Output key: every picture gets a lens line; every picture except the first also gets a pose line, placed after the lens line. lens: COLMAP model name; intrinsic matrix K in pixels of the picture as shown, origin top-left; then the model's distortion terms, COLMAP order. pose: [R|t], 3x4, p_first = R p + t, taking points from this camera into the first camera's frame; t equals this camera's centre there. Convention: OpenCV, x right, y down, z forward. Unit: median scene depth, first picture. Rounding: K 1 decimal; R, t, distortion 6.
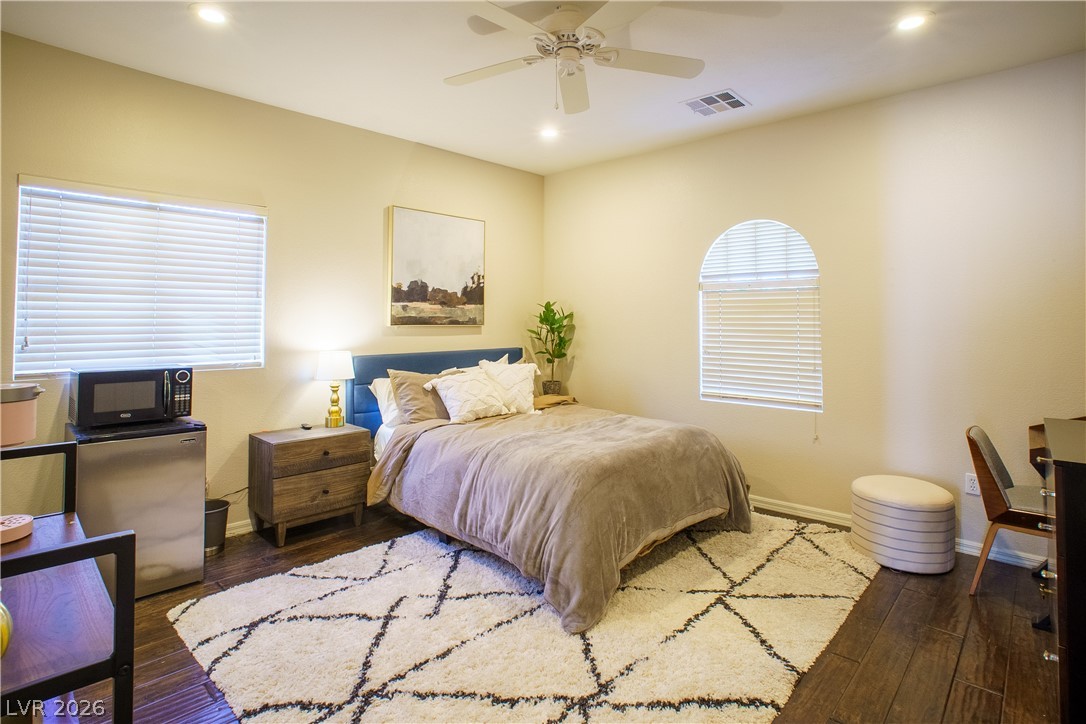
lens RADIAL K [[553.9, 0, 551.5], [0, 553.9, 362.3], [0, 0, 1]] dist [-0.056025, 0.000253]
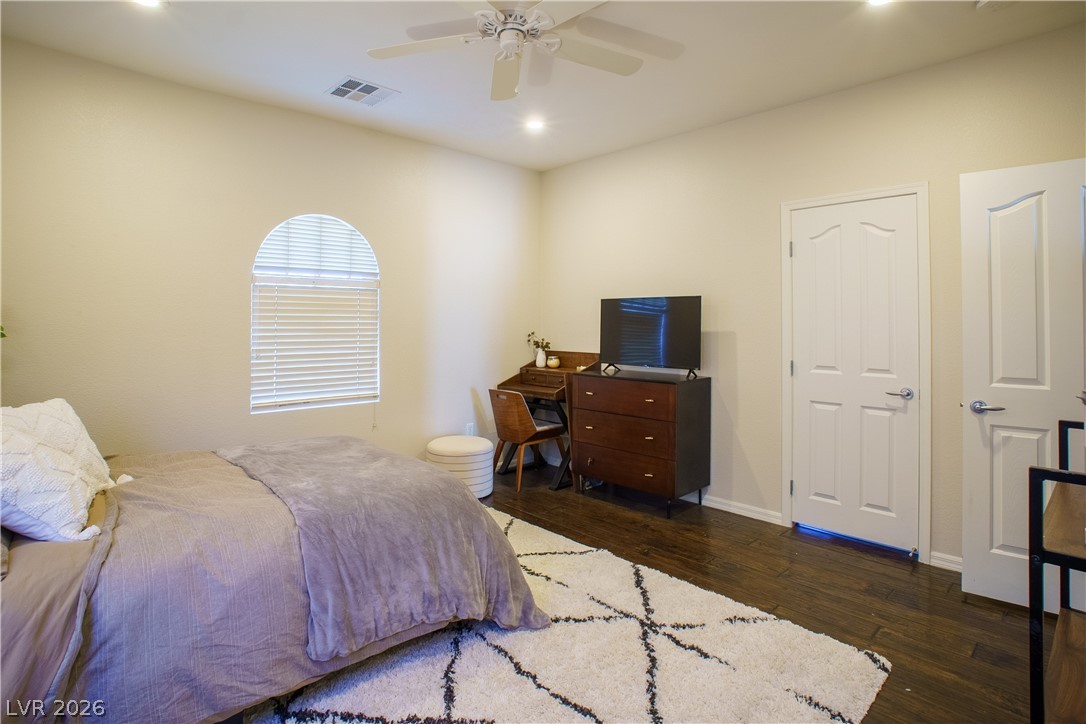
lens RADIAL K [[553.9, 0, 551.5], [0, 553.9, 362.3], [0, 0, 1]] dist [-0.056025, 0.000253]
pose [[0.050196, -0.071965, 0.996143, -0.614932], [0.071274, 0.995116, 0.068299, -0.040377], [-0.996193, 0.067571, 0.055080, 0.589842]]
